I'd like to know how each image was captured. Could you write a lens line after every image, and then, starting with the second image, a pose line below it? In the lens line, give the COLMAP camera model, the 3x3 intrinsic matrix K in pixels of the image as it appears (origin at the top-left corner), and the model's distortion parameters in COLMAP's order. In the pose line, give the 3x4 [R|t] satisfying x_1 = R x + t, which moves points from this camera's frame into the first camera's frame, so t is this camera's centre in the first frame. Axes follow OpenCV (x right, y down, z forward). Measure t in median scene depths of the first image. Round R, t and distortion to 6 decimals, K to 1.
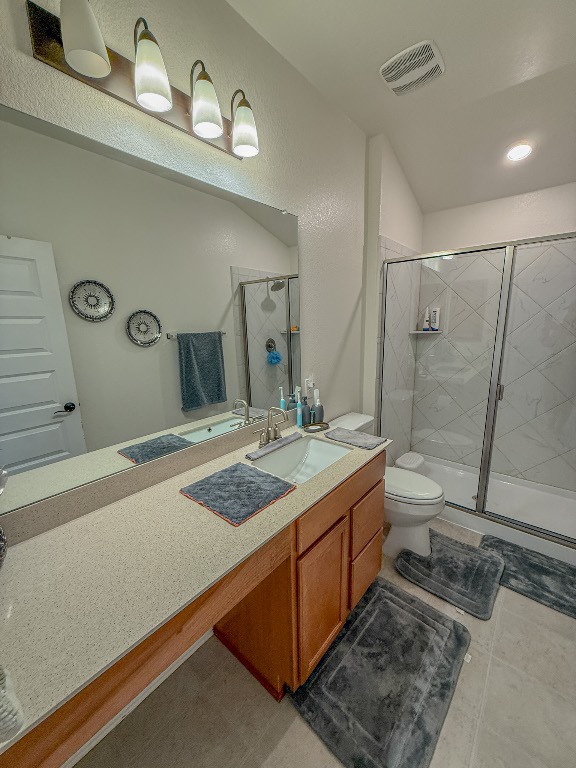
lens RADIAL K [[306.0, 0, 293.6], [0, 306.0, 384.3], [0, 0, 1]] dist [0.001771, 0.000866]
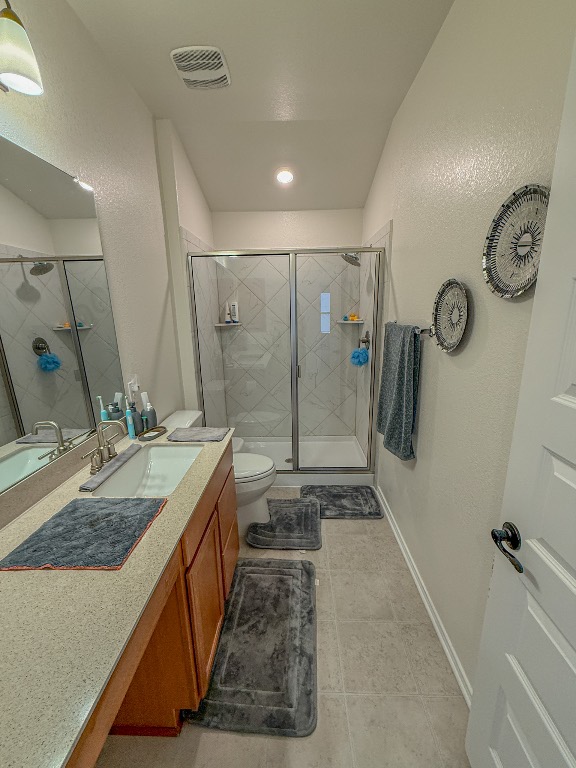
lens RADIAL K [[306.0, 0, 293.8], [0, 306.0, 383.2], [0, 0, 1]] dist [0.001771, 0.000866]
pose [[0.785731, -0.140679, 0.602359, -0.126009], [0.128709, 0.989664, 0.063242, -0.009918], [-0.605030, 0.027837, 0.795716, 0.026527]]
